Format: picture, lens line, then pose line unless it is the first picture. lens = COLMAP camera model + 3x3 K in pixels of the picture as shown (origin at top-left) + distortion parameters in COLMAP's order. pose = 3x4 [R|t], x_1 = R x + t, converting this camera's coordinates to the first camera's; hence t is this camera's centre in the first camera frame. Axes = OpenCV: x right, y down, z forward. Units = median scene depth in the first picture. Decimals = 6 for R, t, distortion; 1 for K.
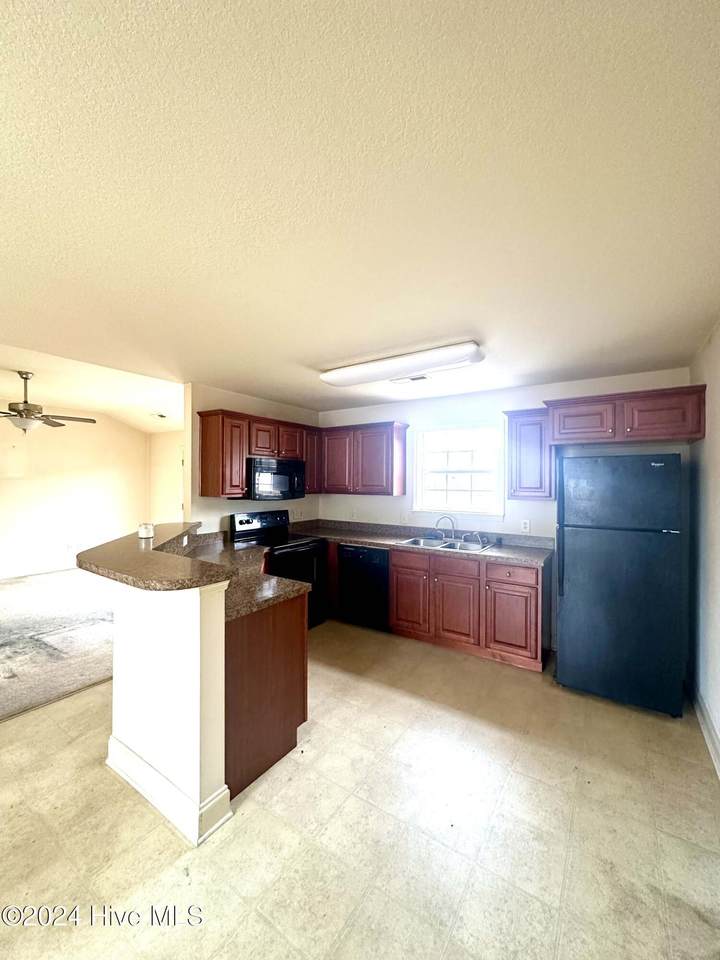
lens RADIAL K [[379.1, 0, 357.3], [0, 379.1, 481.1], [0, 0, 1]] dist [-0.001153, -0.000677]
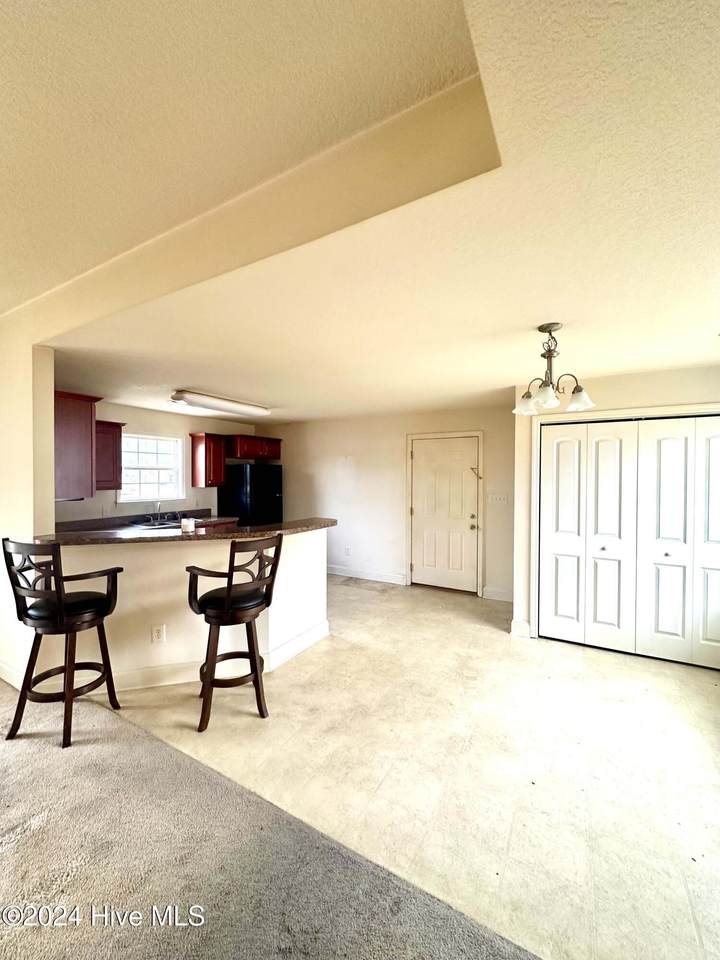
lens RADIAL K [[379.1, 0, 362.5], [0, 379.1, 475.4], [0, 0, 1]] dist [-0.001153, -0.000677]
pose [[-0.074889, -0.005618, 0.997176, -0.985408], [-0.001927, 0.999983, 0.005489, -0.009549], [-0.997190, -0.001510, -0.074898, 0.346969]]
